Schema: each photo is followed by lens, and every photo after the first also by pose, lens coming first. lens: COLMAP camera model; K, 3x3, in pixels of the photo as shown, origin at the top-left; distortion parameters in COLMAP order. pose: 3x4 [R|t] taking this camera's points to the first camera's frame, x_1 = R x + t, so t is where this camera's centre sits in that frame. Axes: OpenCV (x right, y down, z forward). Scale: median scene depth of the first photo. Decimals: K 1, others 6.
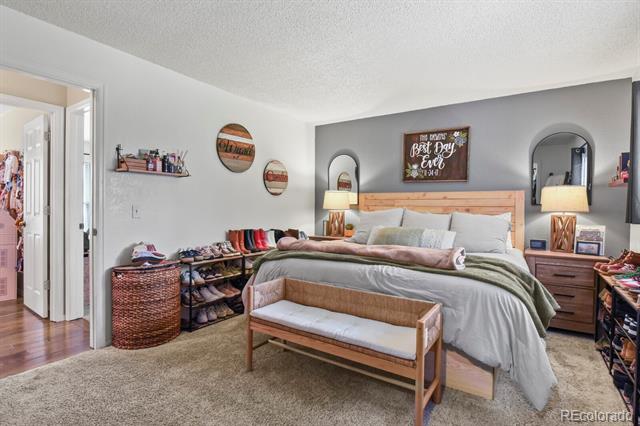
lens RADIAL K [[318.8, 0, 318.6], [0, 318.8, 211.6], [0, 0, 1]] dist [0.000074, -0.007099]
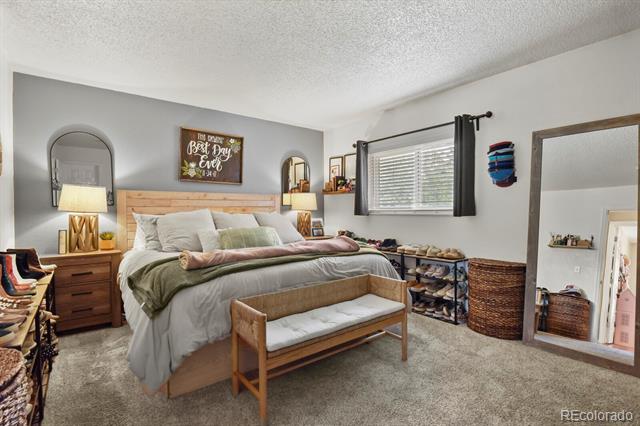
lens RADIAL K [[318.8, 0, 318.6], [0, 318.8, 211.6], [0, 0, 1]] dist [0.000074, -0.007099]
pose [[0.305262, -0.019293, 0.952073, -0.515580], [0.018449, 0.999727, 0.014343, -0.009922], [-0.952090, 0.013187, 0.305534, 0.373421]]
